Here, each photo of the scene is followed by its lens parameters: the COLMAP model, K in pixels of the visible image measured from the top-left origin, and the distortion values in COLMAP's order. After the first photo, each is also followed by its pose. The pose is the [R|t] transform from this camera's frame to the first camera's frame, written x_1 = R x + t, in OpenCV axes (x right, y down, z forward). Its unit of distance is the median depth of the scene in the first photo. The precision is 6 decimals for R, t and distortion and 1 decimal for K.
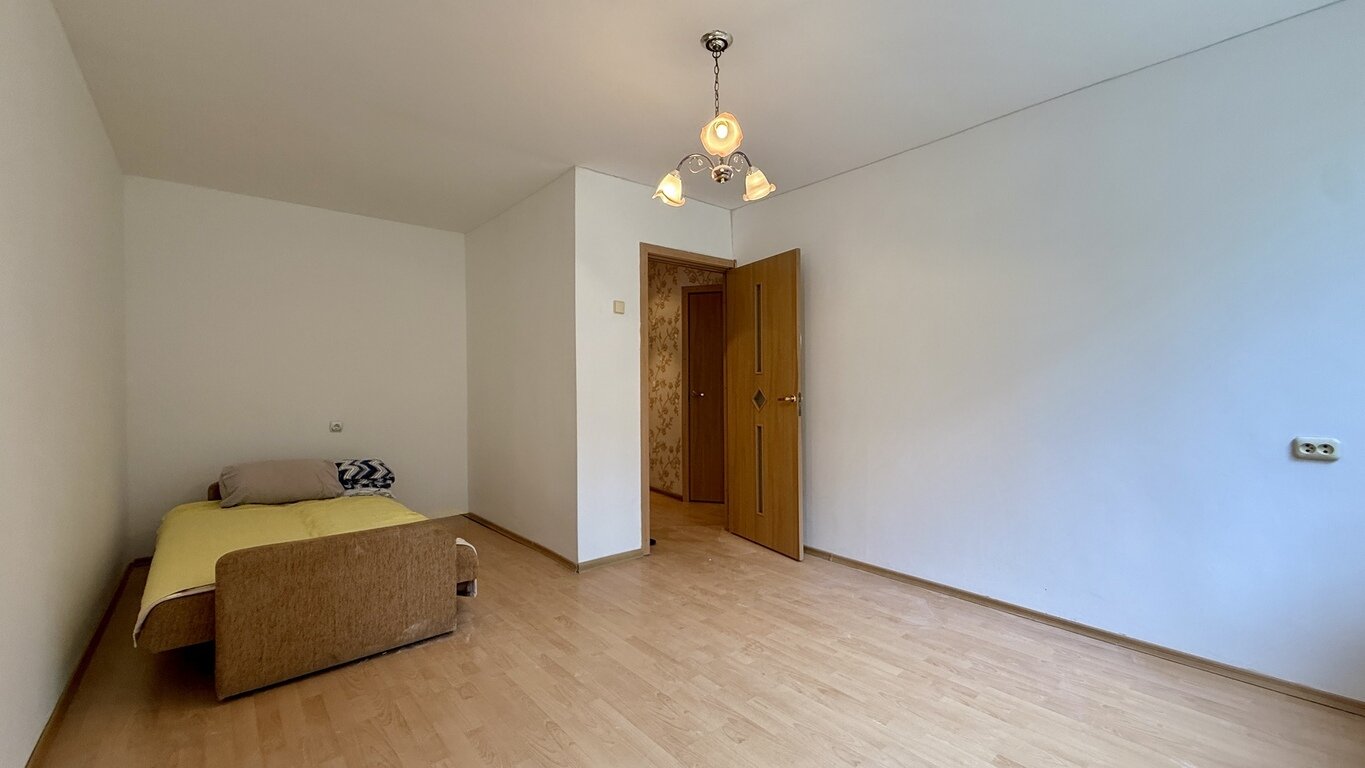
lens RADIAL K [[547.9, 0, 681.4], [0, 547.9, 382.2], [0, 0, 1]] dist [-0.004198, -0.000150]
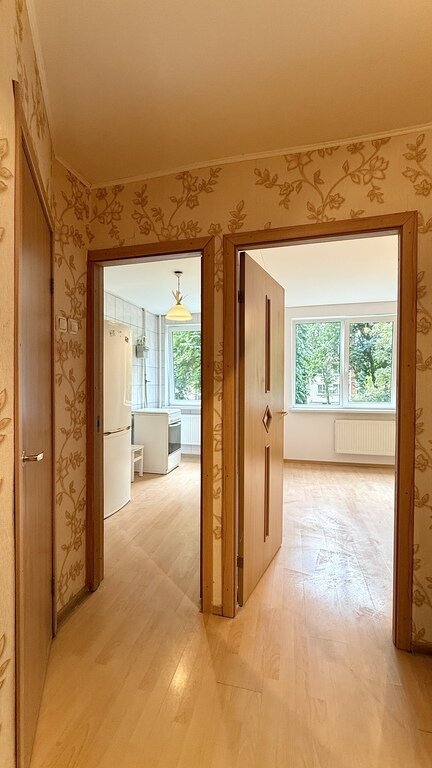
lens RADIAL K [[308.3, 0, 214.2], [0, 308.3, 384.3], [0, 0, 1]] dist [-0.004198, -0.000150]
pose [[-0.575309, 0.001377, 0.817935, -0.482138], [0.004392, 0.999989, 0.001405, -0.064282], [-0.817924, 0.004401, -0.575309, 2.714145]]
